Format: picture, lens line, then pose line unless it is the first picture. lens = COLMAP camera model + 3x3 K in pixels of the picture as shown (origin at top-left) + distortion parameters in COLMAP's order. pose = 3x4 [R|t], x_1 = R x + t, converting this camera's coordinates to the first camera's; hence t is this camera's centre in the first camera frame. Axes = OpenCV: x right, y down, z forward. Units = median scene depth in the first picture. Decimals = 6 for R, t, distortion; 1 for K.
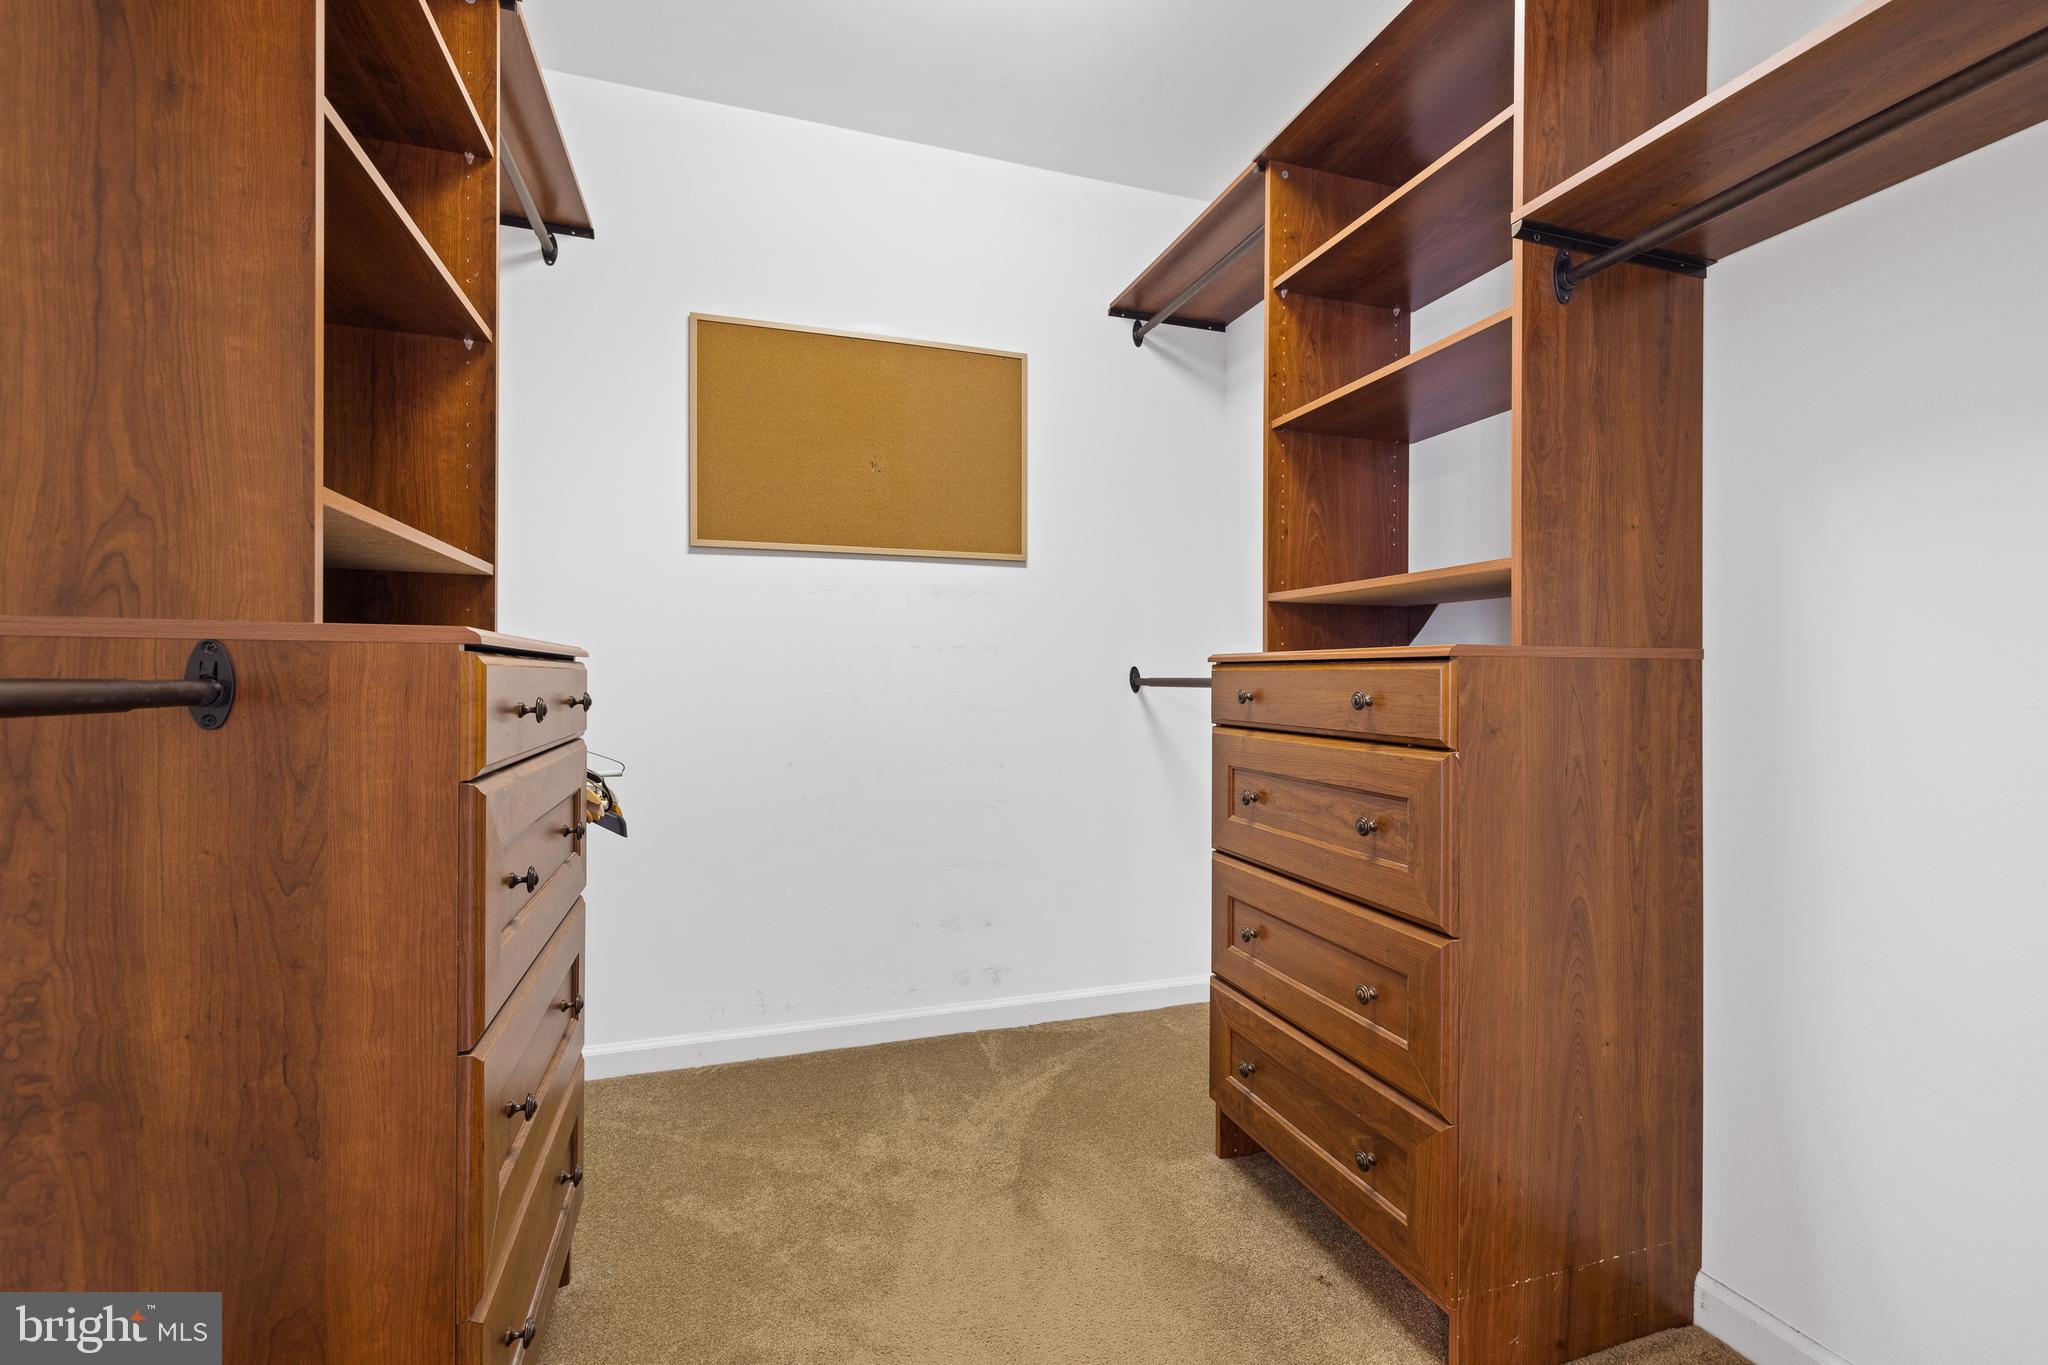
lens RADIAL K [[873.4, 0, 1024.3], [0, 873.4, 680.0], [0, 0, 1]] dist [-0.001906, 0.000179]
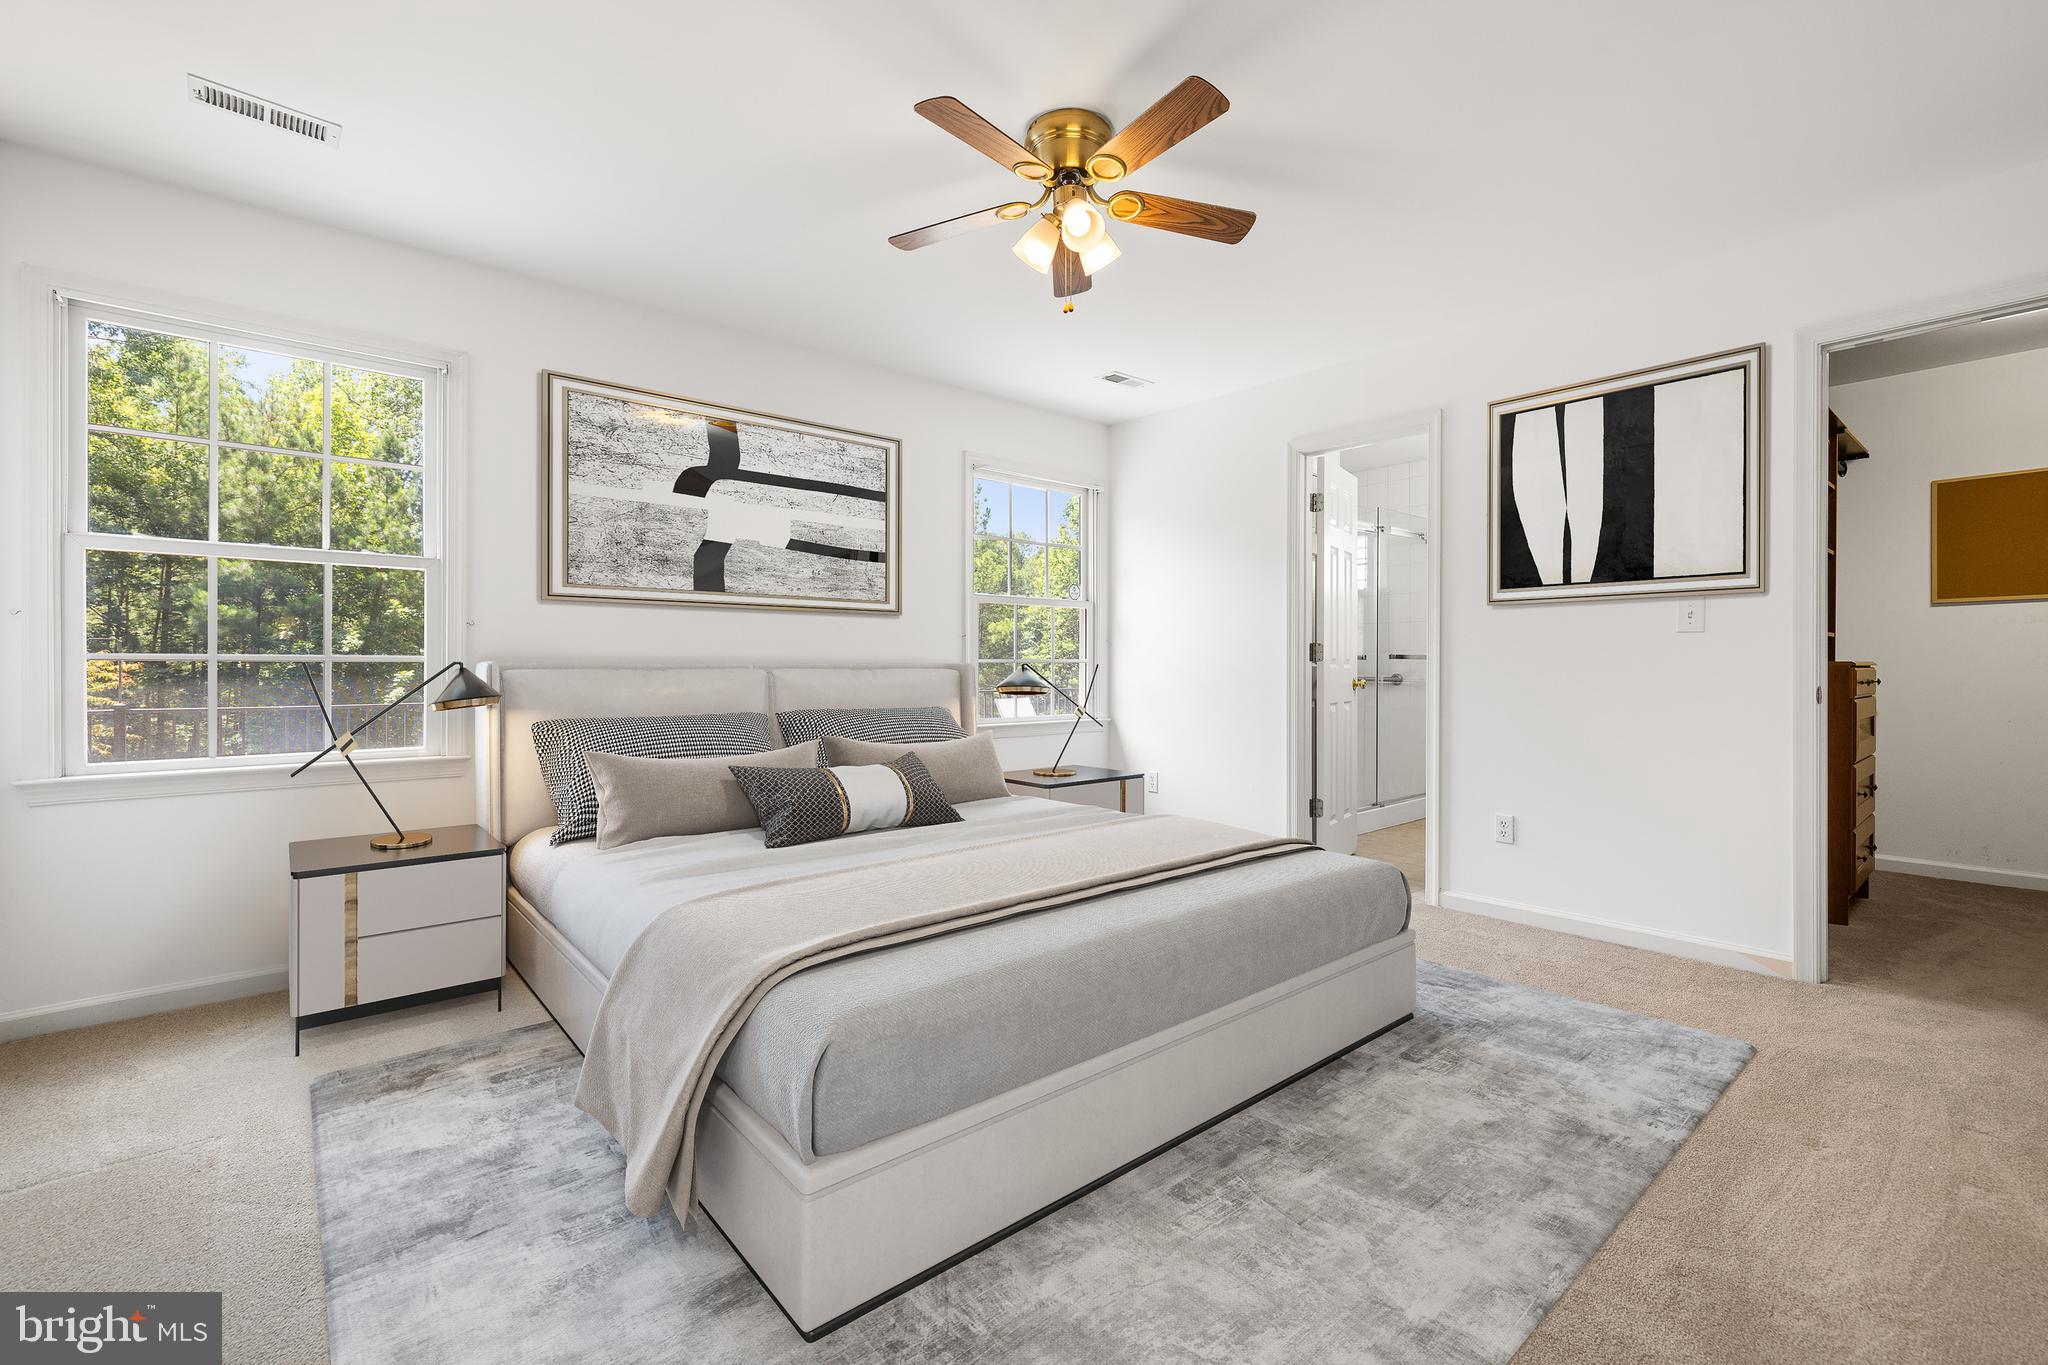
lens RADIAL K [[873.4, 0, 1019.0], [0, 873.4, 673.0], [0, 0, 1]] dist [-0.001906, 0.000179]
pose [[0.379645, 0.002608, -0.925129, 0.643686], [0.002641, 0.999989, 0.003903, -0.012240], [0.925128, -0.003925, 0.379634, -1.623480]]
